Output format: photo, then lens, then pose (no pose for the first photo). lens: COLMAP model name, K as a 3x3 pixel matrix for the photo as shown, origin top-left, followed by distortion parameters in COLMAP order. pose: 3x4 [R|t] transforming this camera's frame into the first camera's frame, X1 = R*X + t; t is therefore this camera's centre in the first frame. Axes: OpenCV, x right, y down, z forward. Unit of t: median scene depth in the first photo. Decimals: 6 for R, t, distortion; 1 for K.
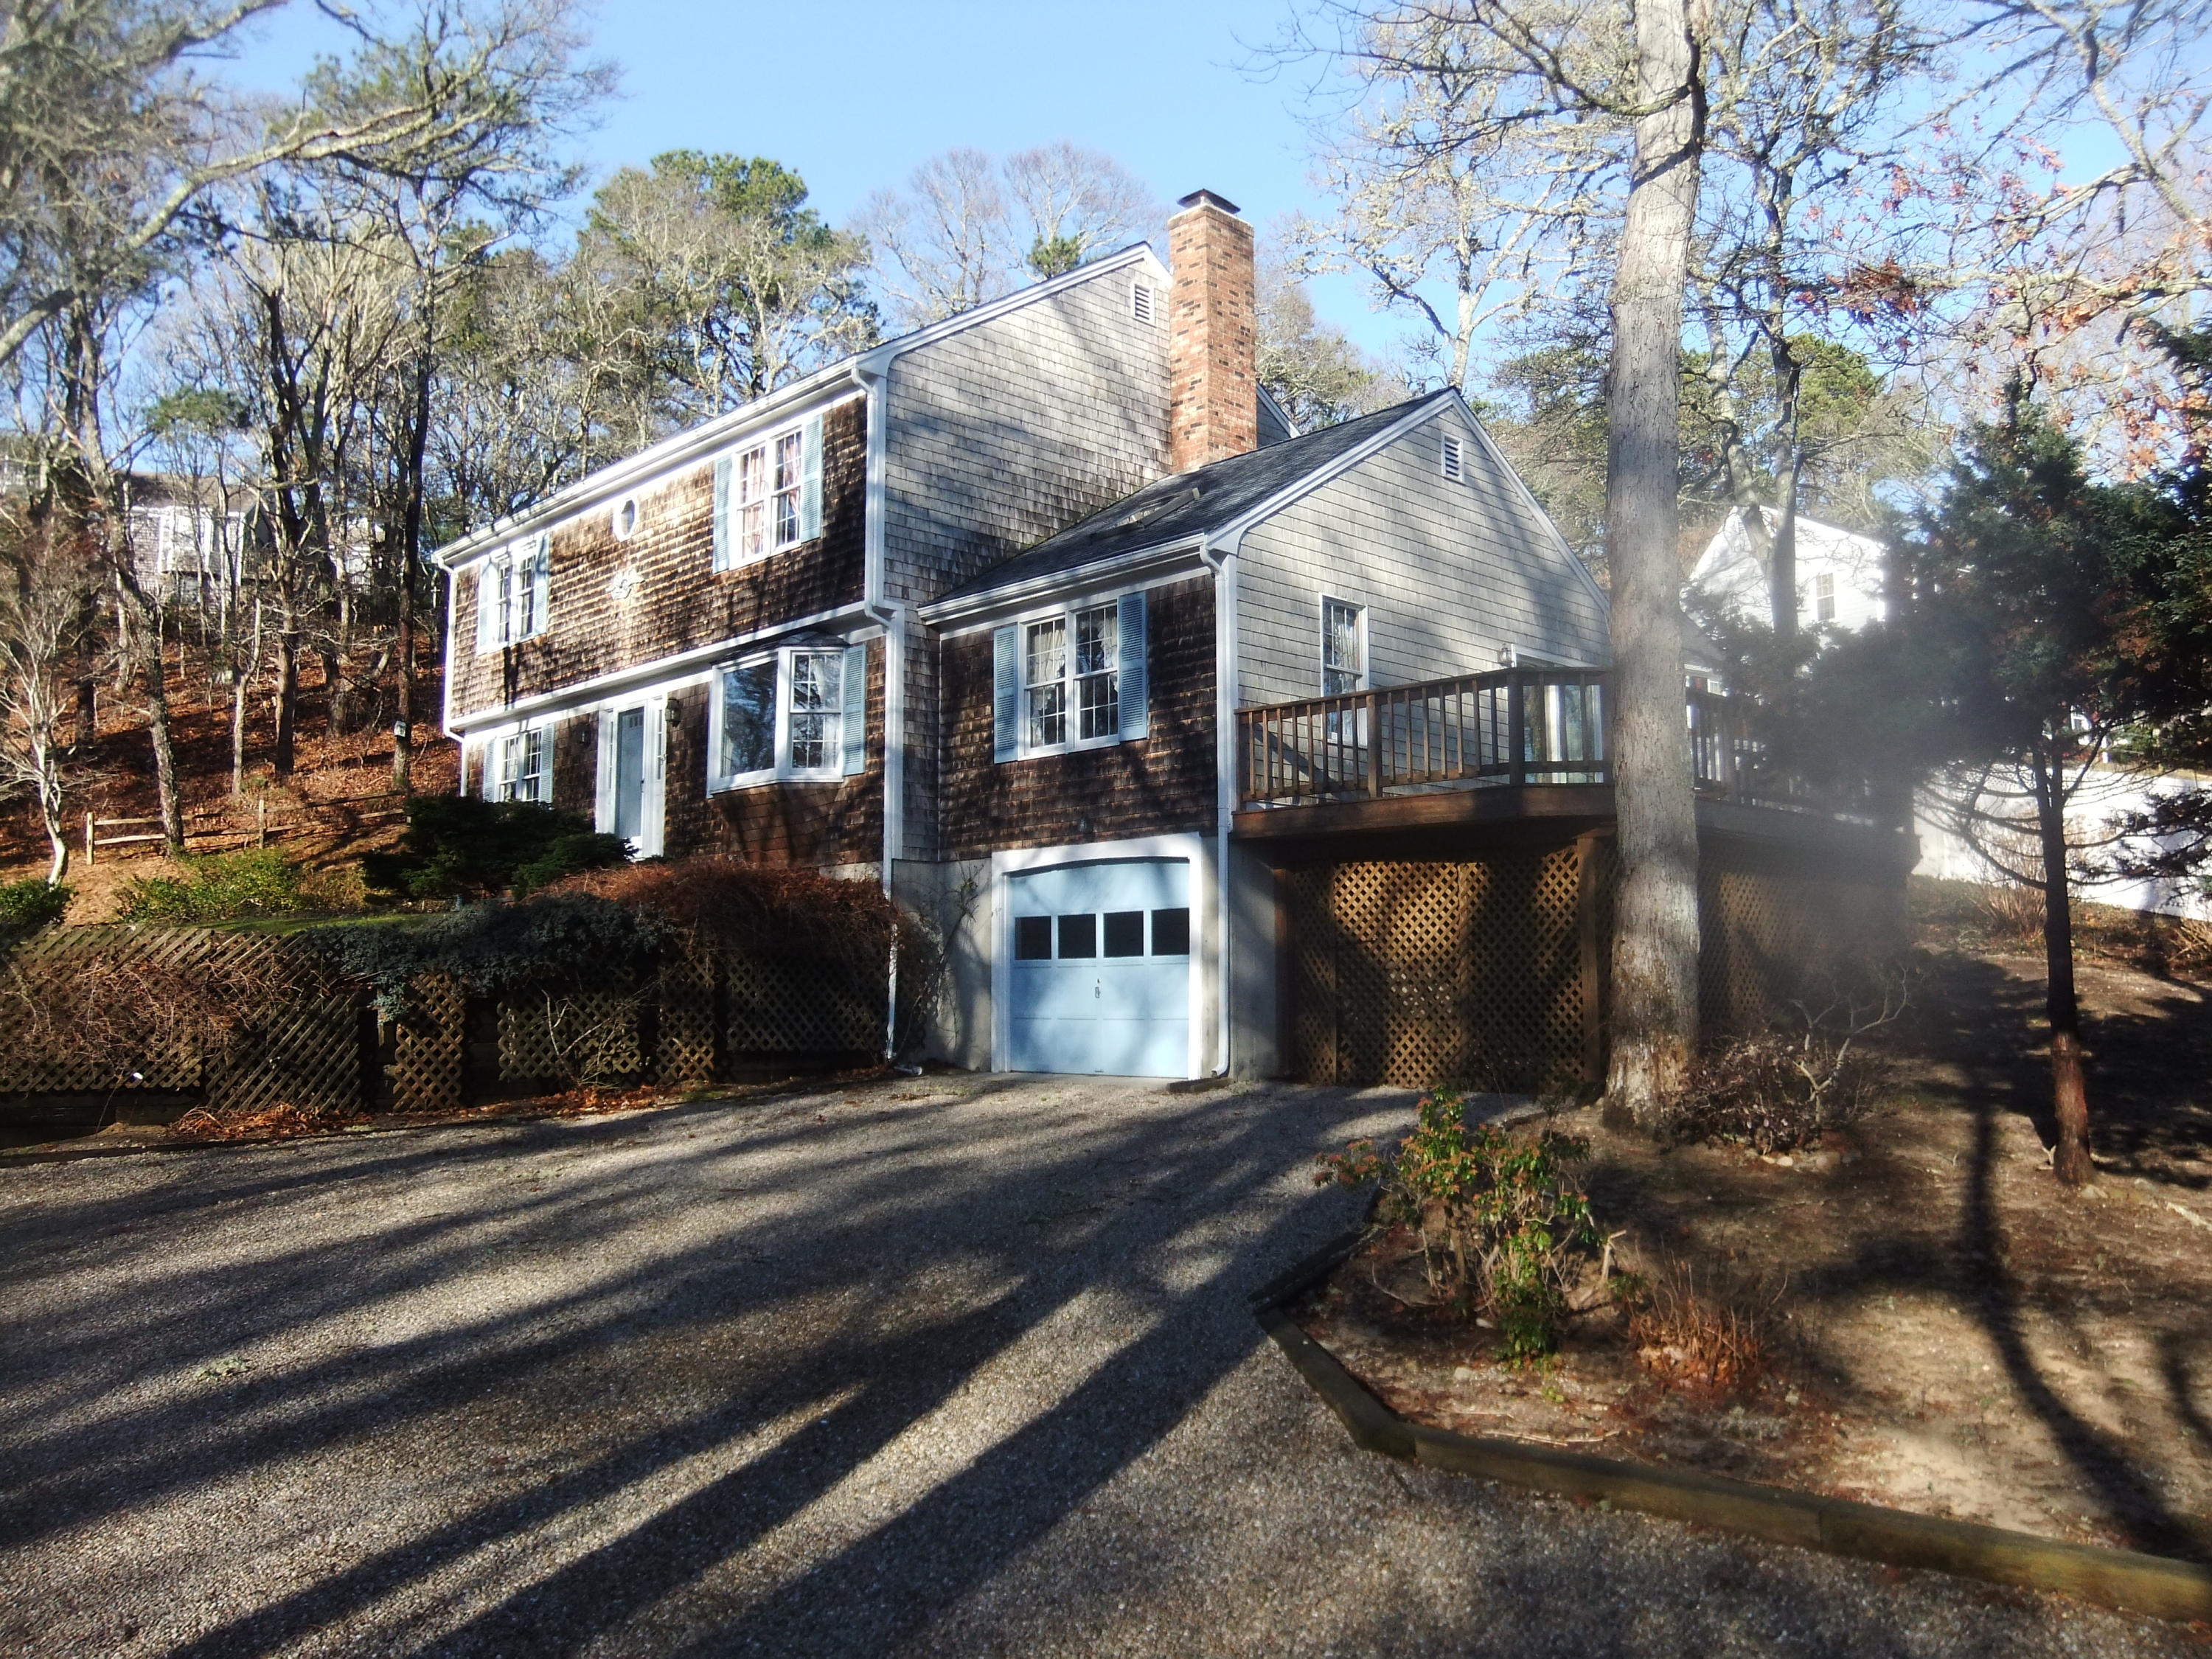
lens RADIAL K [[1798.9, 0, 1106.0], [0, 1798.9, 829.5], [0, 0, 1]] dist [-0.072937, 0.011002]
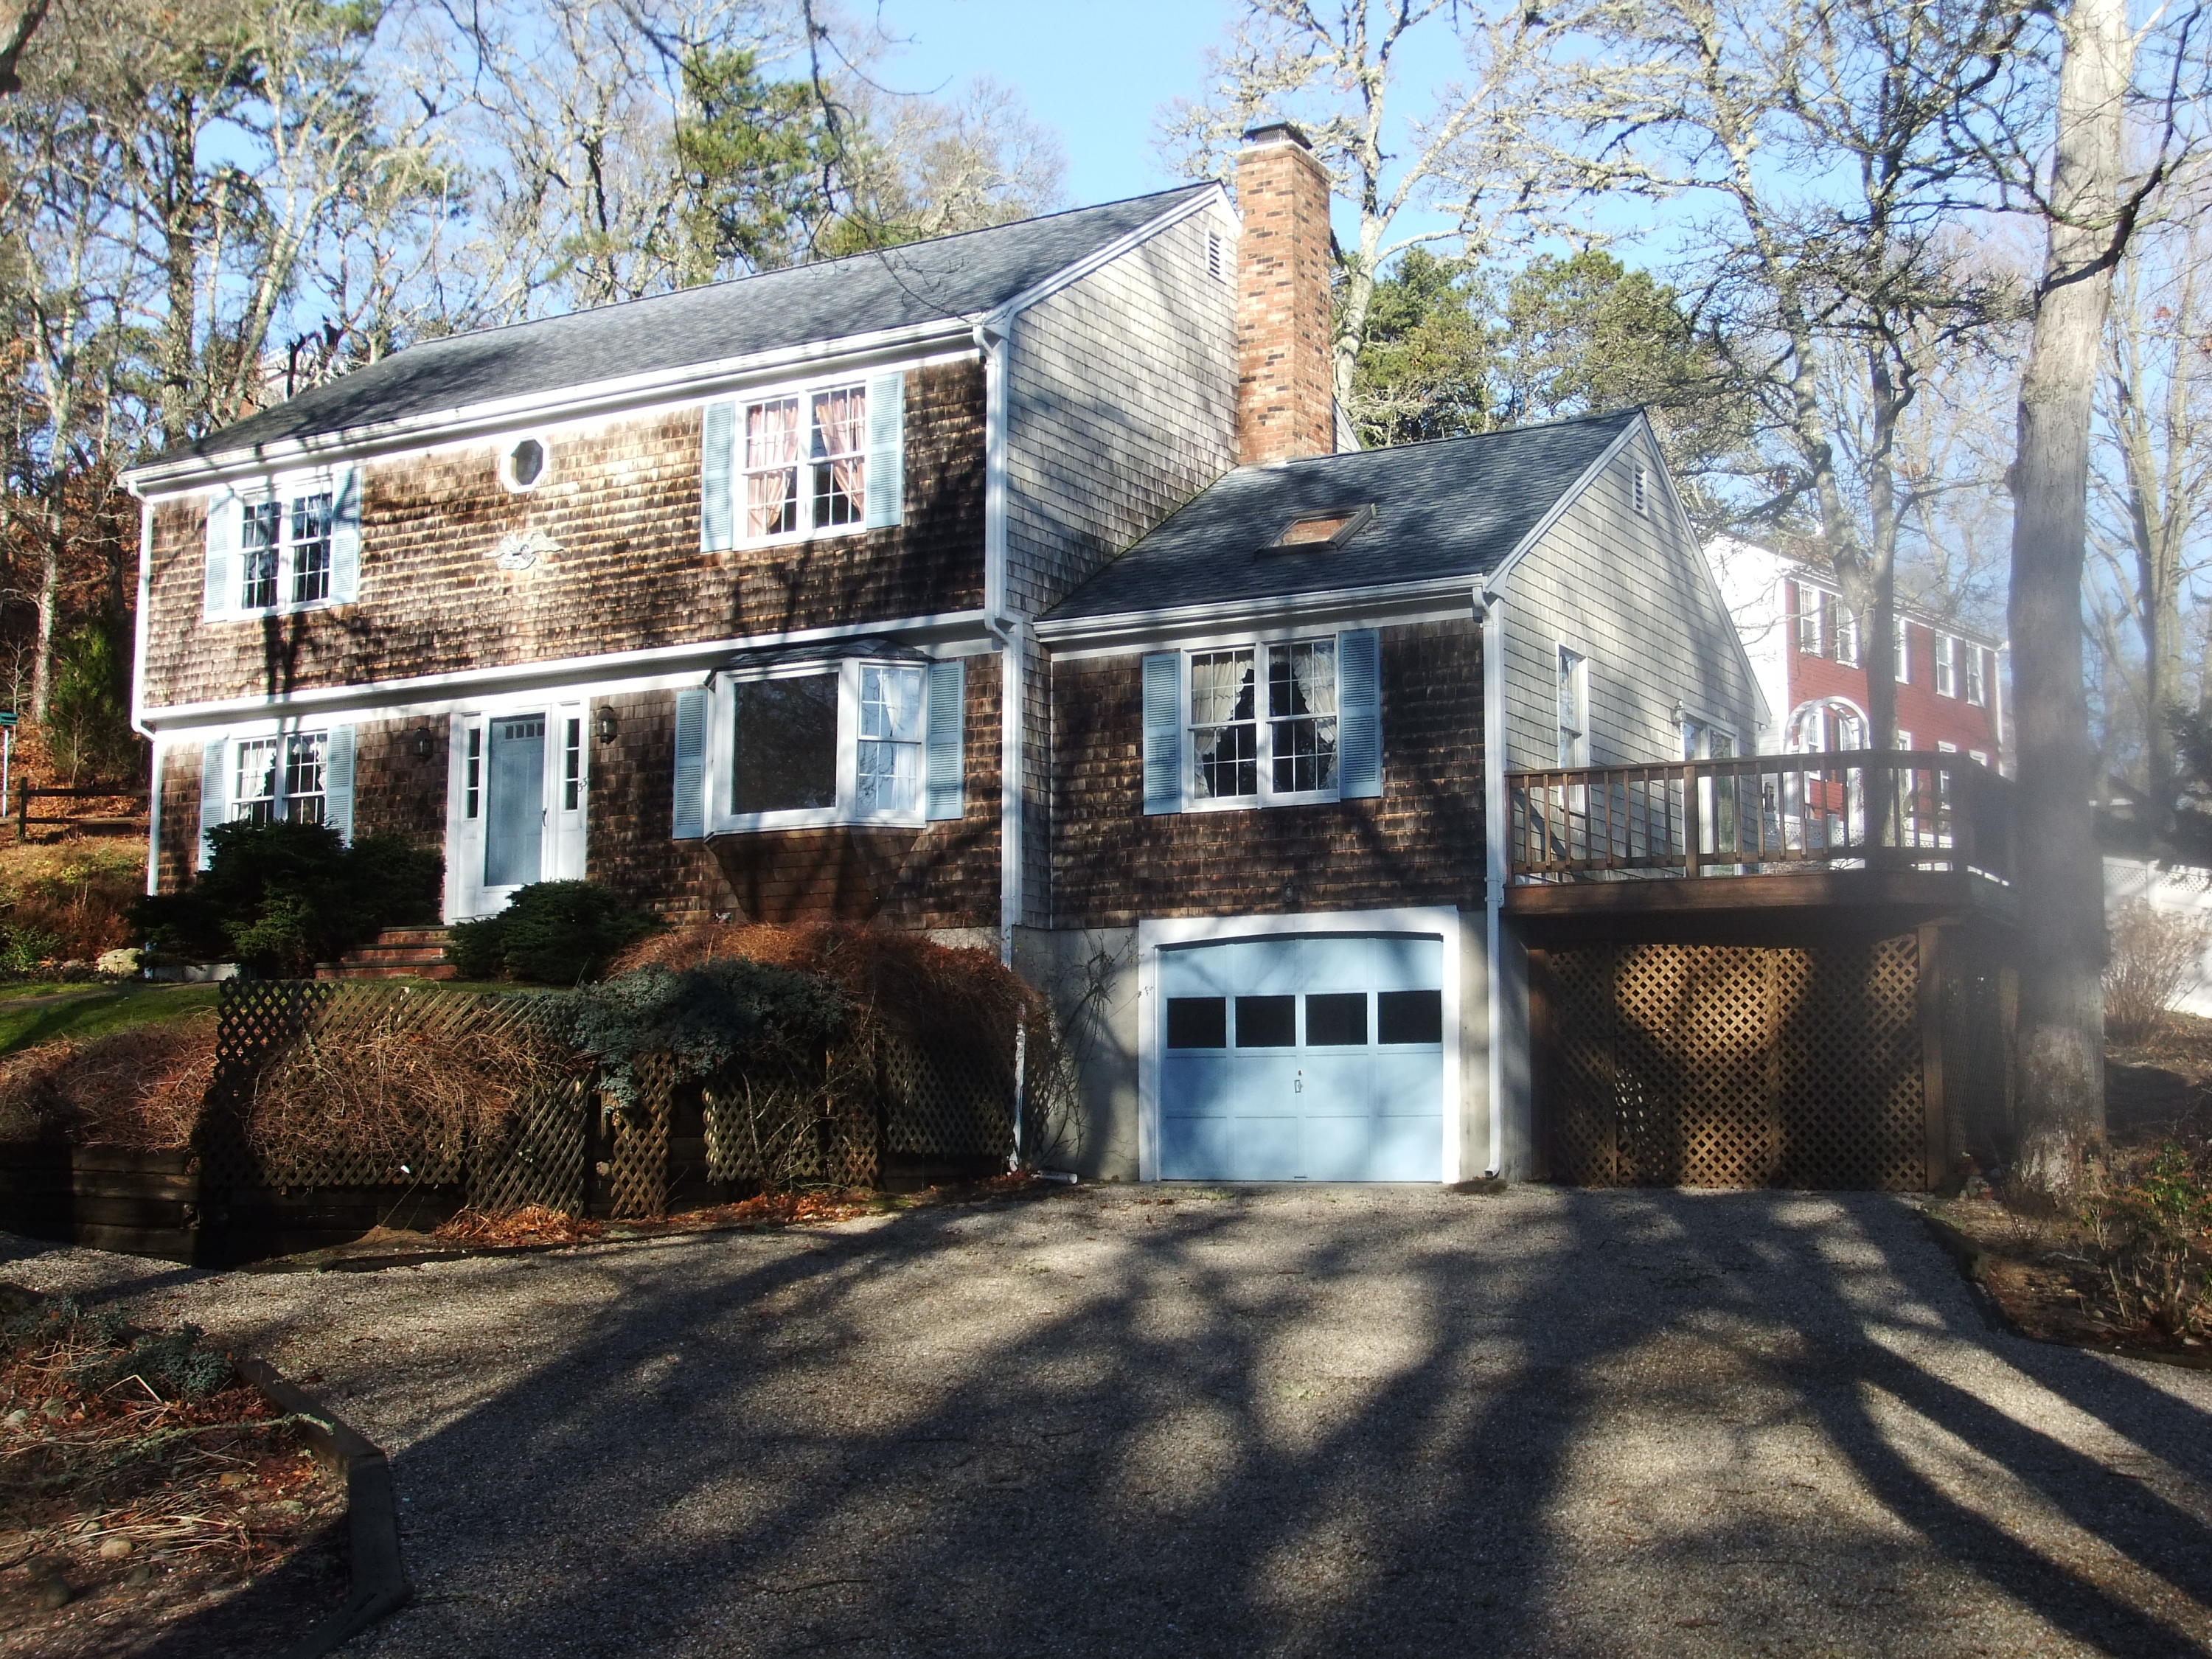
lens RADIAL K [[2790.5, 0, 1106.0], [0, 2790.5, 829.5], [0, 0, 1]] dist [-0.079071, 0.043263]
pose [[0.959513, 0.036422, 0.279298, -0.413349], [-0.030850, 0.999228, -0.024321, 0.002175], [-0.279968, 0.014720, 0.959896, -0.229783]]
